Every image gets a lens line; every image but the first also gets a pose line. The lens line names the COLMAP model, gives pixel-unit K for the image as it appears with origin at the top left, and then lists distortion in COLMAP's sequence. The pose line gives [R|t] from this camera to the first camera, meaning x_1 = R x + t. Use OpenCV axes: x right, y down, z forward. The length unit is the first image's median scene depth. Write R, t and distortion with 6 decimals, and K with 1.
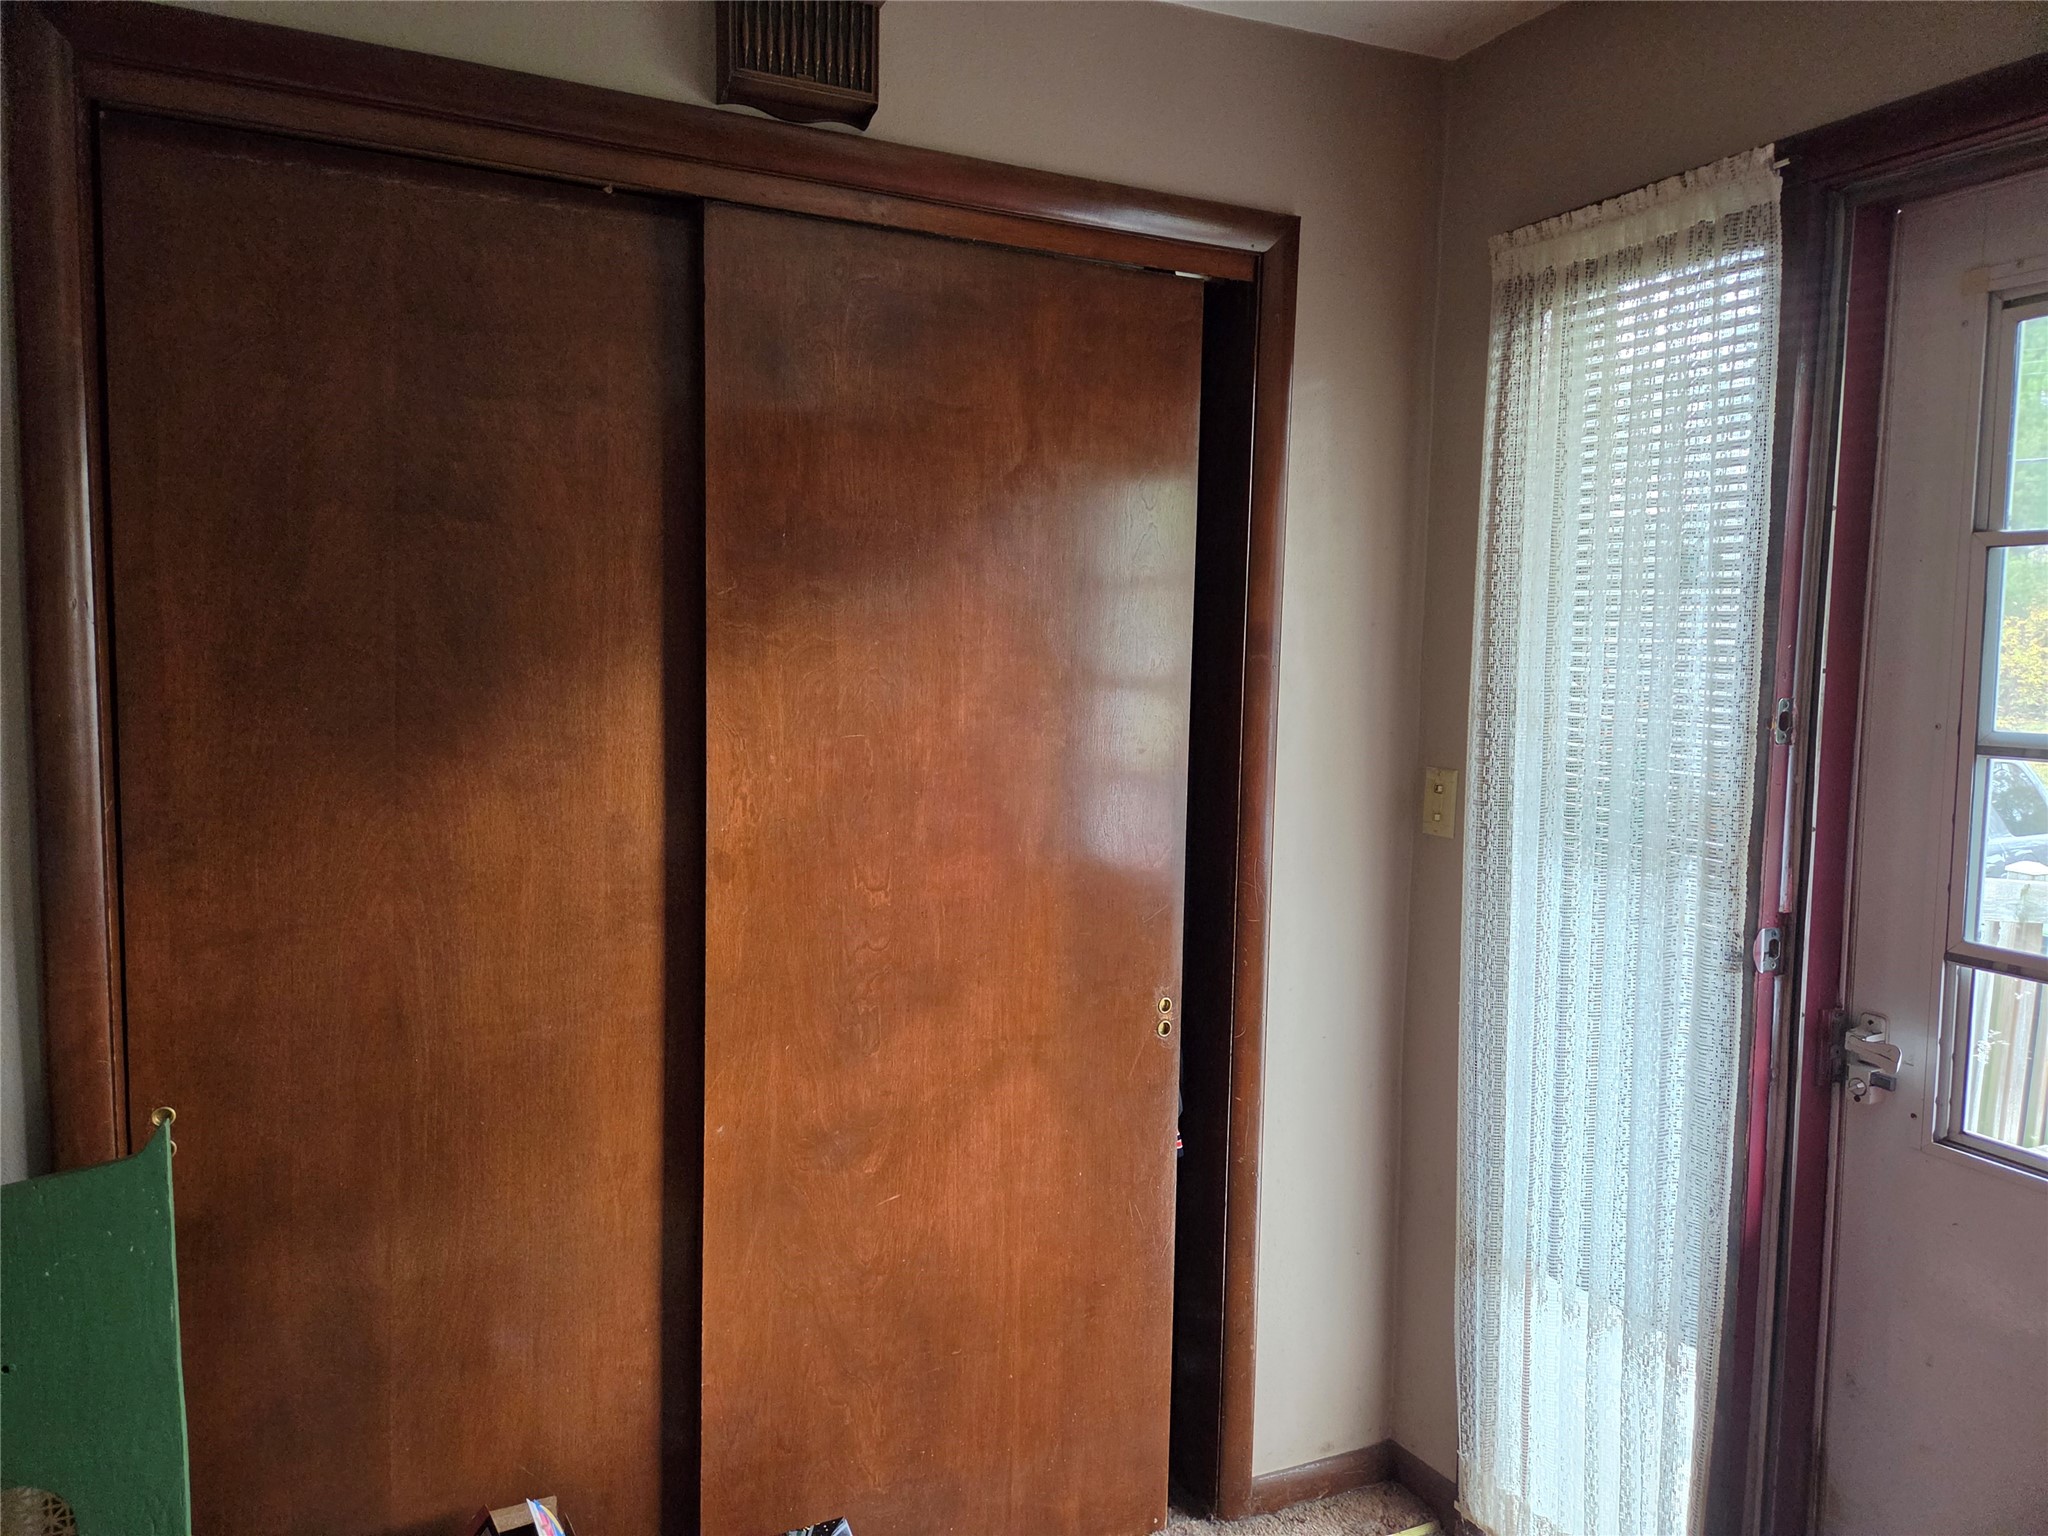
lens RADIAL K [[1385.0, 0, 1021.7], [0, 1385.0, 762.3], [0, 0, 1]] dist [0.072235, -0.004171]
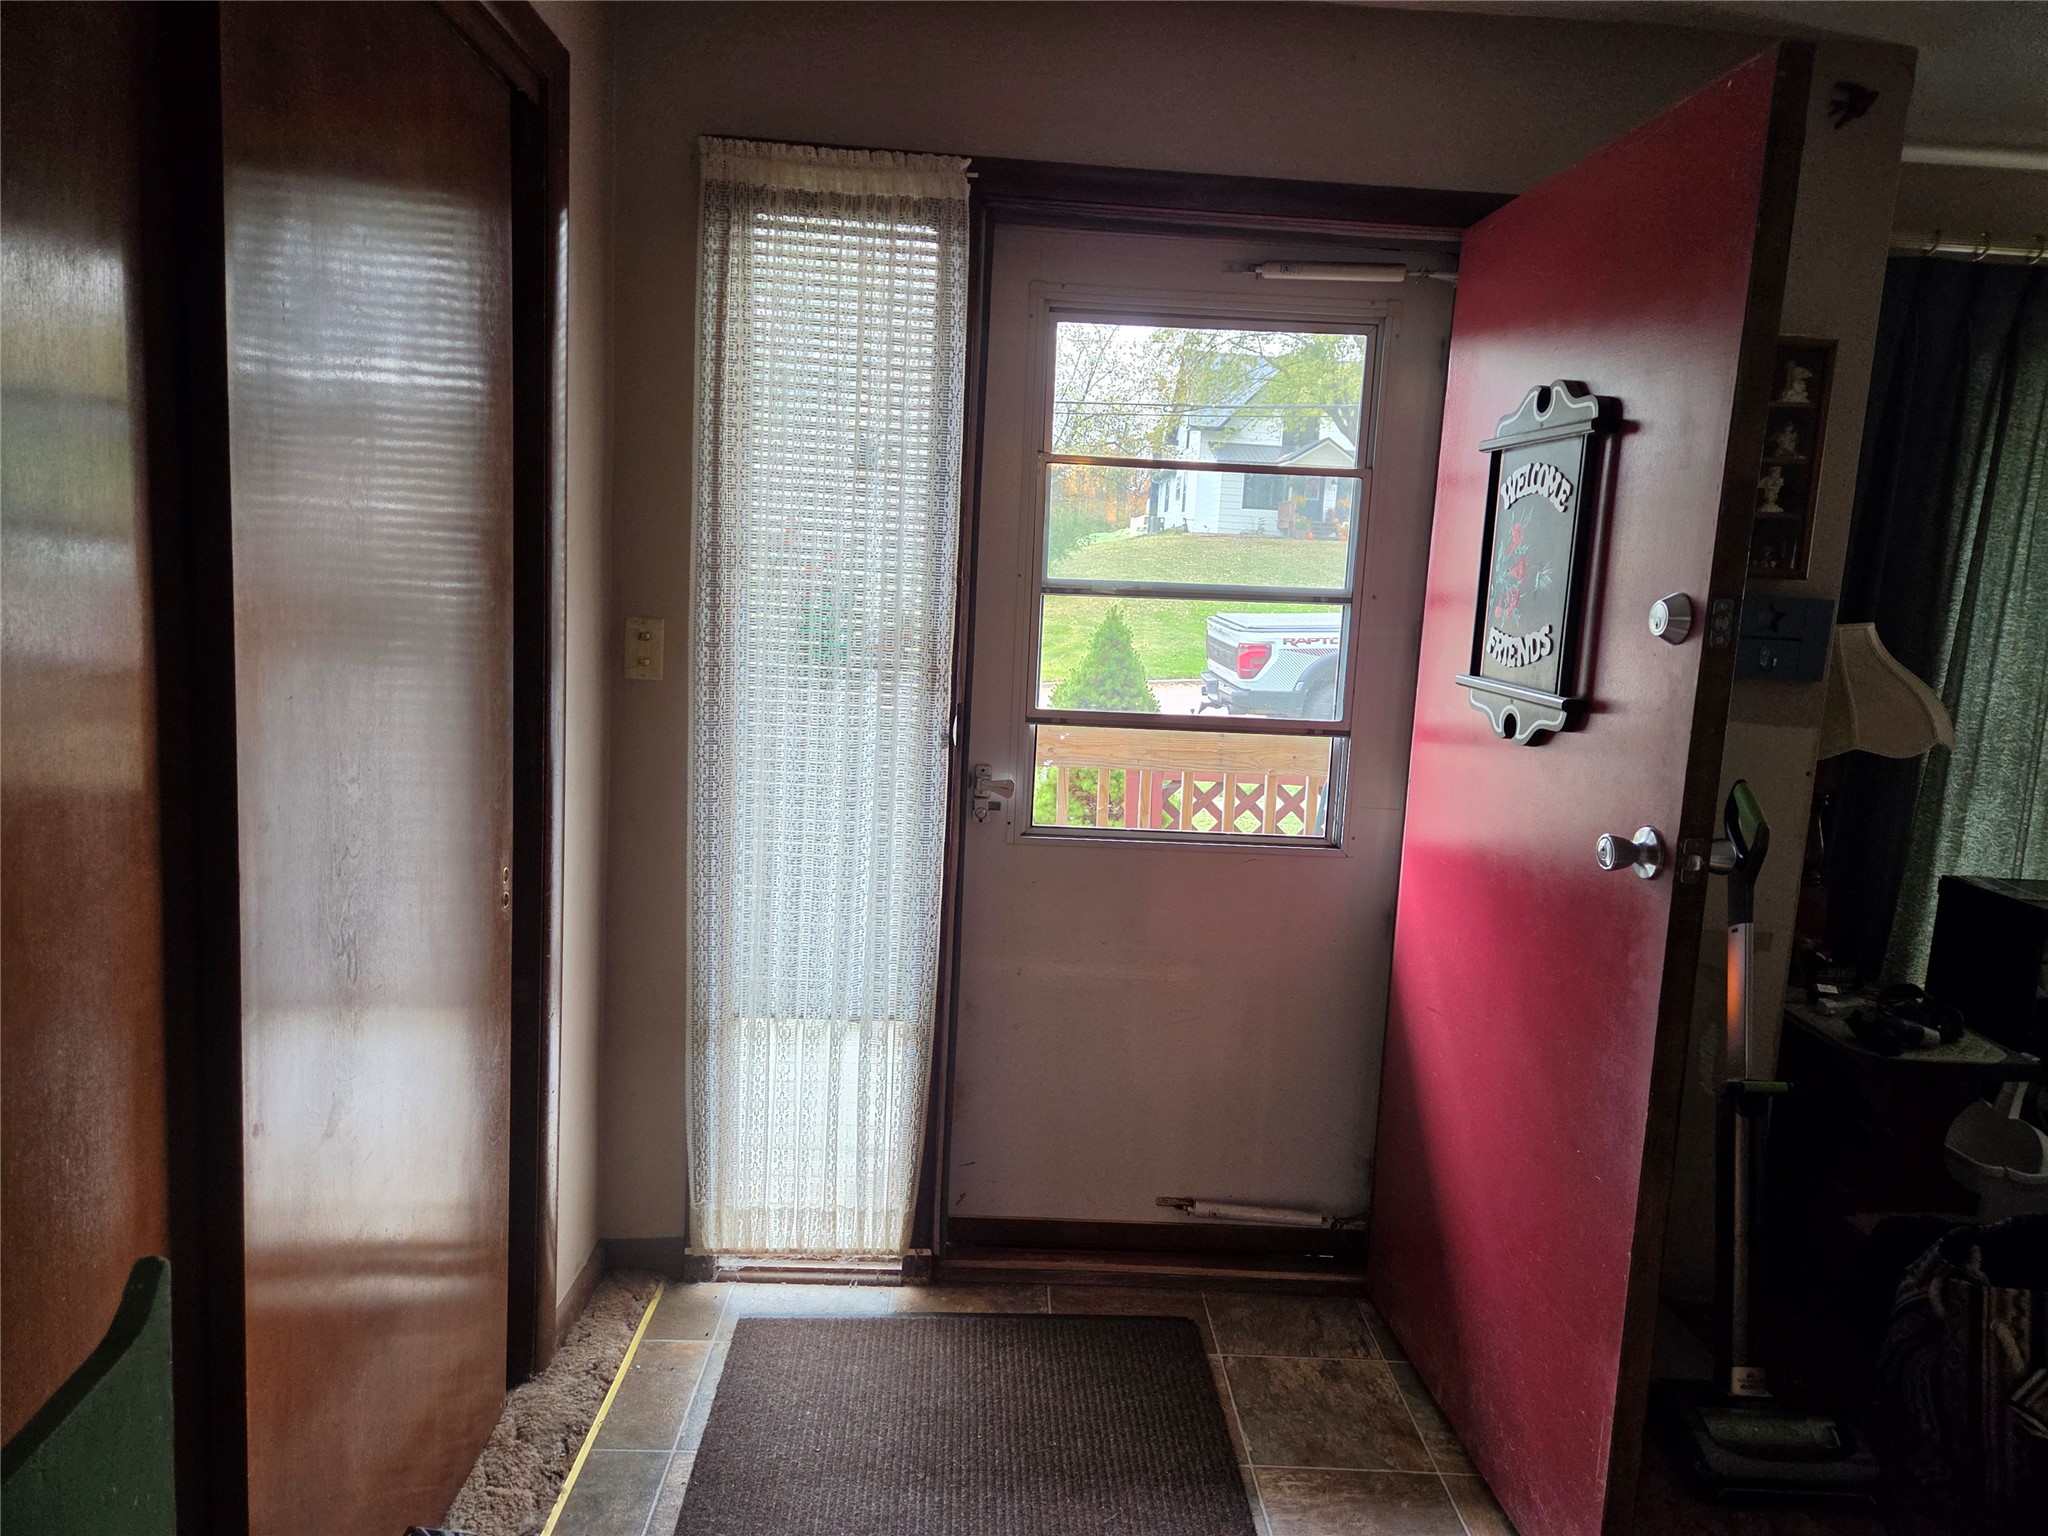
lens RADIAL K [[1385.0, 0, 1032.9], [0, 1385.0, 762.8], [0, 0, 1]] dist [0.072235, -0.004171]
pose [[0.396580, -0.116203, 0.910616, -0.690893], [0.043687, 0.993221, 0.107718, 0.015047], [-0.916960, -0.002936, 0.398968, 0.332285]]
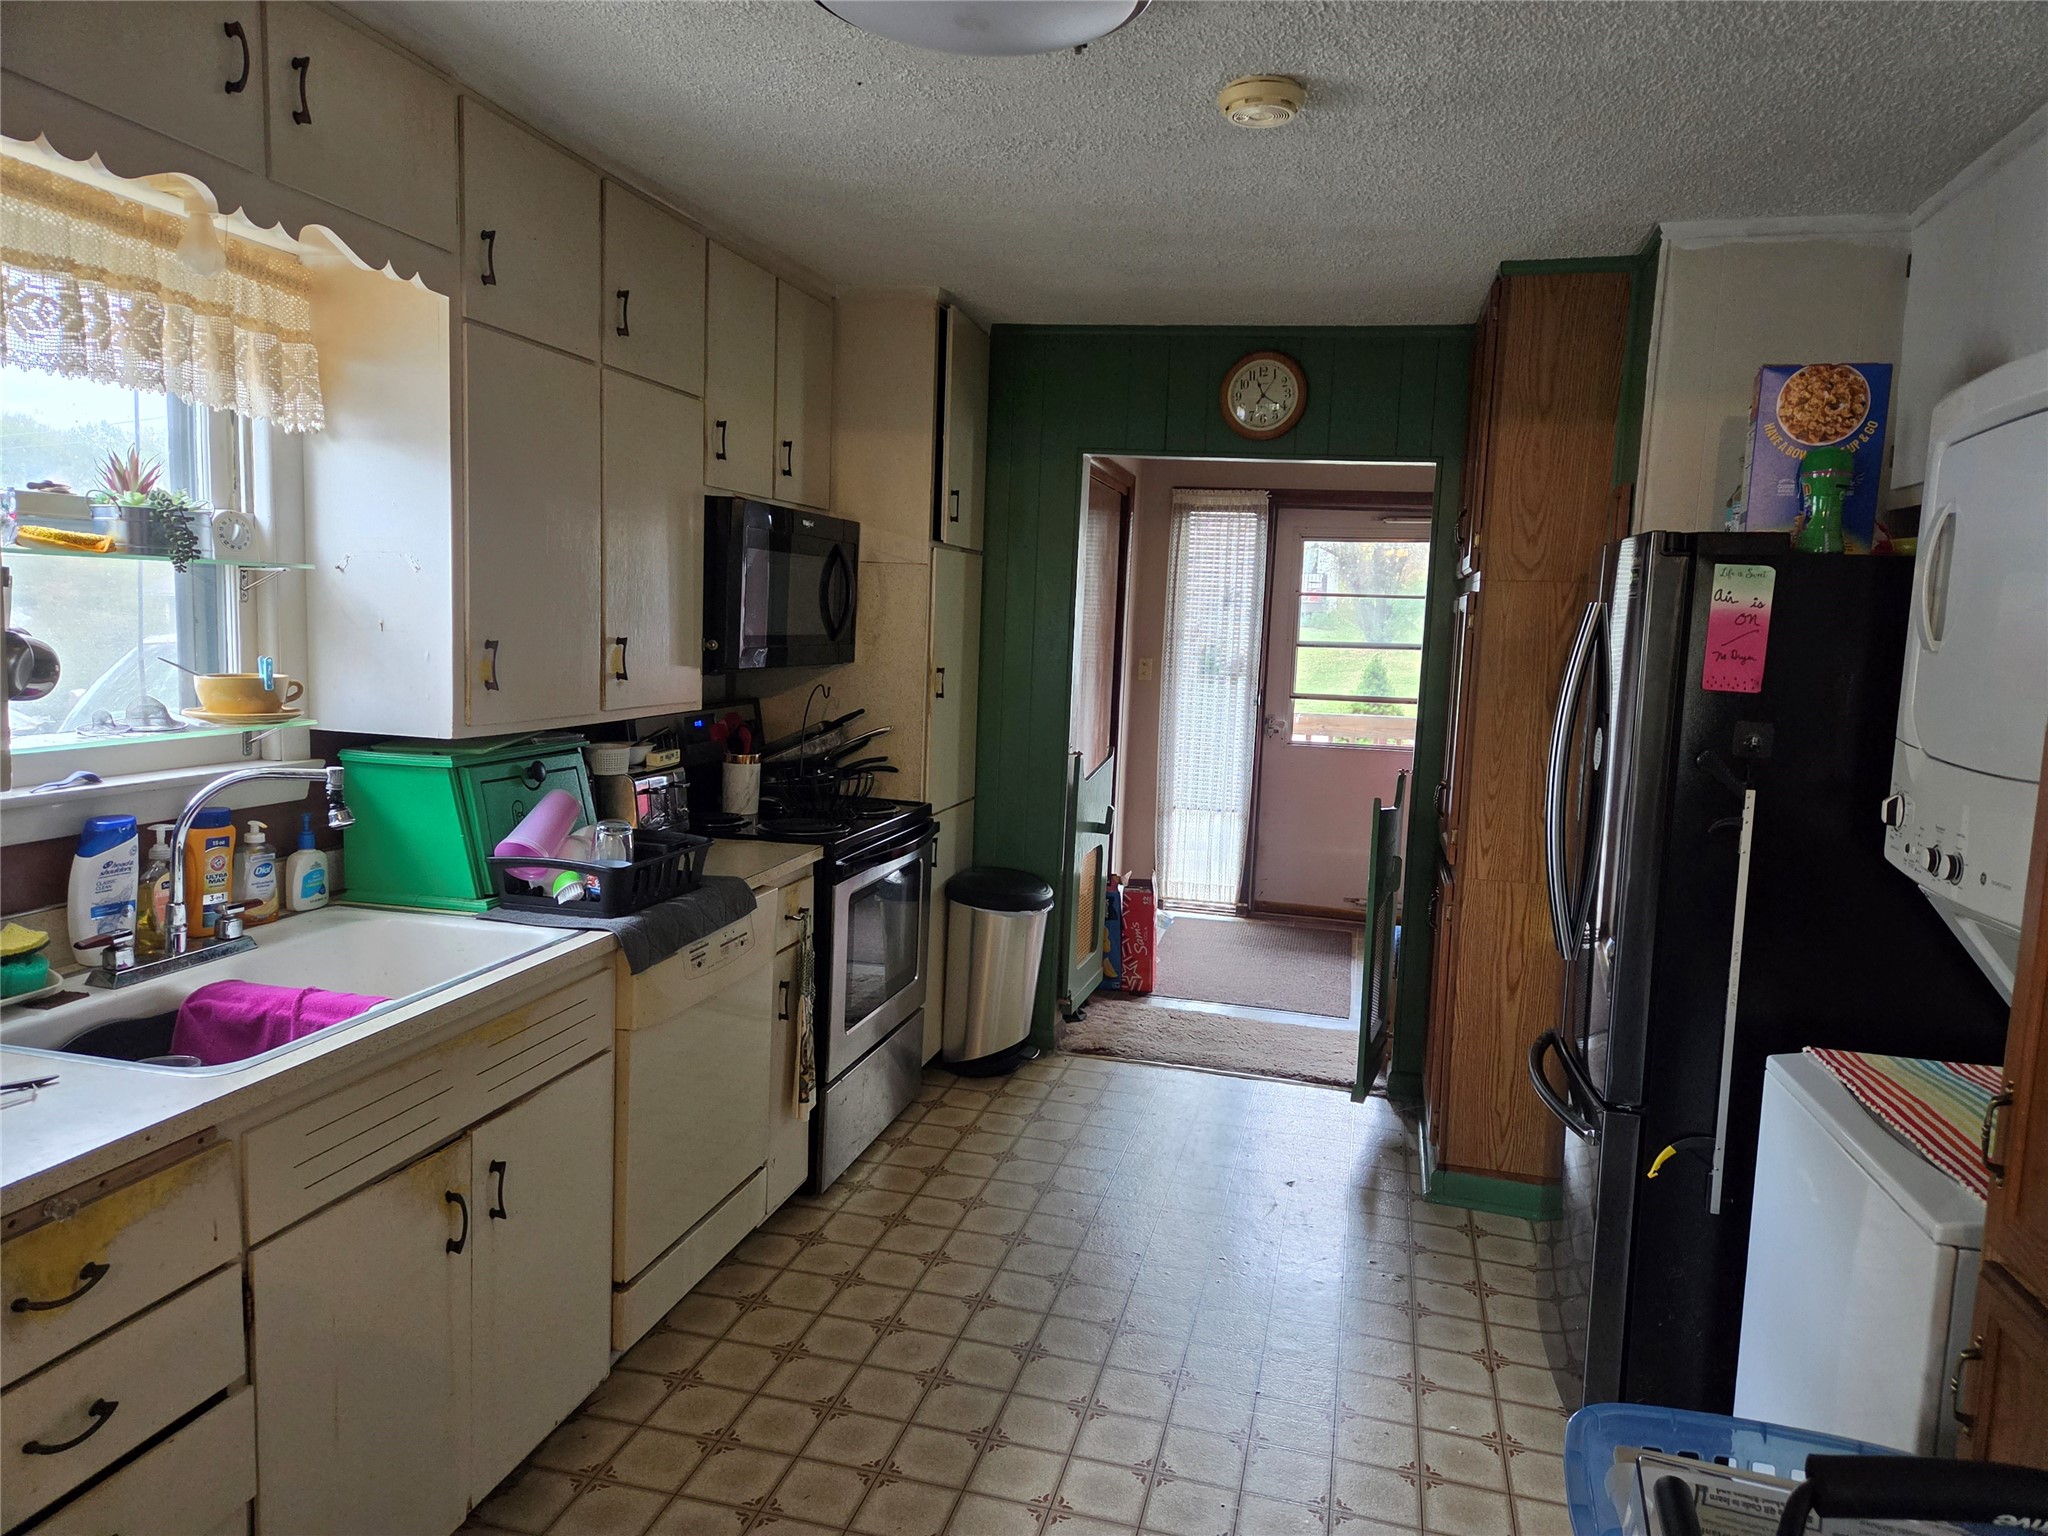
lens RADIAL K [[1385.0, 0, 1015.8], [0, 1385.0, 768.9], [0, 0, 1]] dist [0.072235, -0.004171]
pose [[0.620946, -0.078991, 0.779863, -2.578668], [0.047440, 0.996873, 0.063199, 0.048765], [-0.782416, -0.002246, 0.622752, -0.738335]]
